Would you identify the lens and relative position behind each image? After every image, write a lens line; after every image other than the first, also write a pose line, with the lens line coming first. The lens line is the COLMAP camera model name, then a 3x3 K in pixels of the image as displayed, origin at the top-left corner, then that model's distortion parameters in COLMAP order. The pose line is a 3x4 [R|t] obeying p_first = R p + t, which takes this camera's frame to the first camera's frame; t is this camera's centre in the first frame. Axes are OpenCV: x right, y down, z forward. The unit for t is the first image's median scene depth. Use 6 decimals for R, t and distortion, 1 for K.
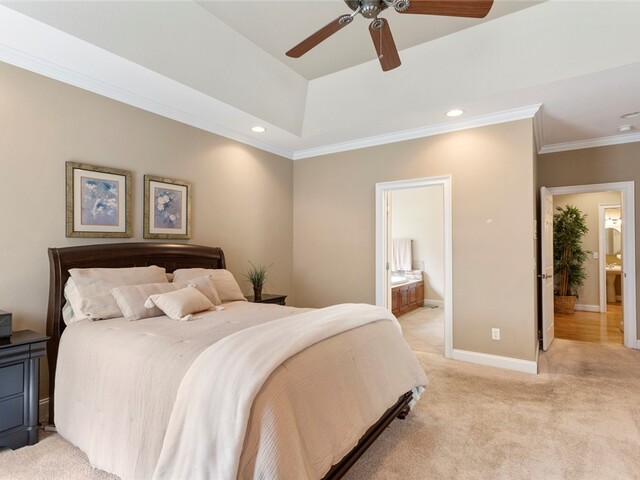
lens RADIAL K [[344.5, 0, 318.6], [0, 344.5, 240.7], [0, 0, 1]] dist [-0.008740, 0.004065]
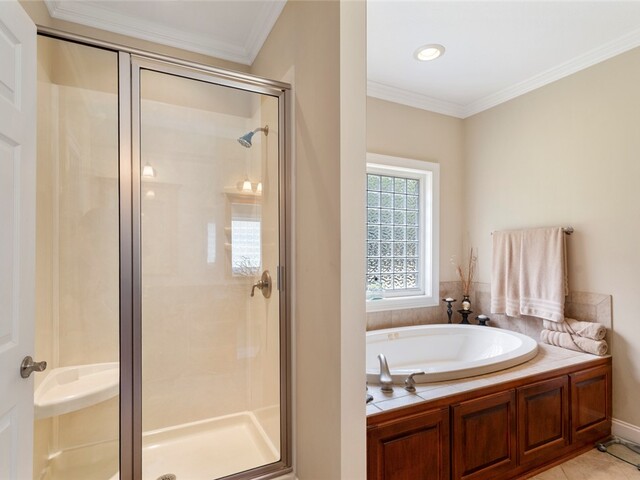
lens RADIAL K [[344.5, 0, 317.4], [0, 344.5, 243.9], [0, 0, 1]] dist [-0.008740, 0.004065]
pose [[0.867923, -0.011140, -0.496573, 0.230368], [0.008078, 0.999933, -0.008314, 0.013534], [0.496632, 0.003204, 0.867955, 0.601955]]
